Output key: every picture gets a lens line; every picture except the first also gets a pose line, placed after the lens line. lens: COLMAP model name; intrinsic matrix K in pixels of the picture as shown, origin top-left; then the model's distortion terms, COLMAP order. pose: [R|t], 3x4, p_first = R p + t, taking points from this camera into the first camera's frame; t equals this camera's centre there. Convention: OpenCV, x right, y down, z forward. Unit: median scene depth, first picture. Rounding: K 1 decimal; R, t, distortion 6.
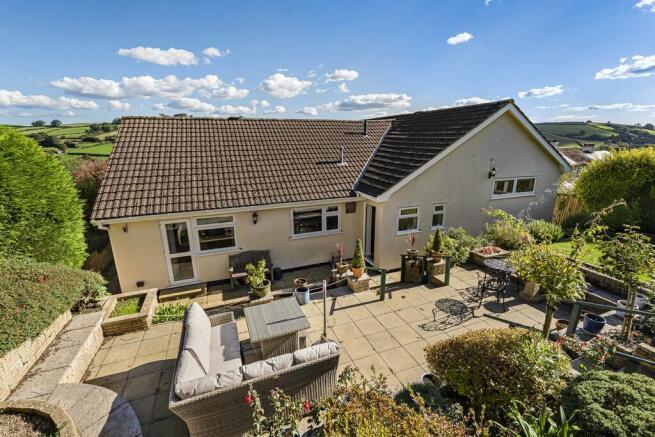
lens RADIAL K [[289.4, 0, 328.9], [0, 289.4, 219.0], [0, 0, 1]] dist [0.003669, 0.000255]
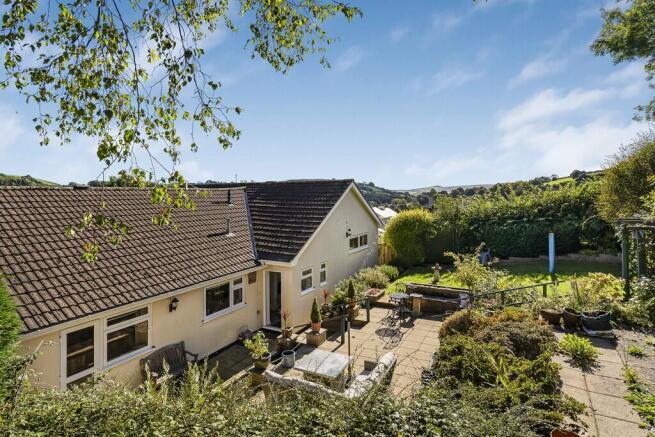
lens RADIAL K [[362.3, 0, 325.4], [0, 362.3, 189.1], [0, 0, 1]] dist [0.008833, 0.000937]
pose [[0.768578, 0.003537, 0.639746, -0.570108], [0.173814, 0.961216, -0.214131, -0.021728], [-0.615692, 0.275774, 0.738155, -0.178631]]
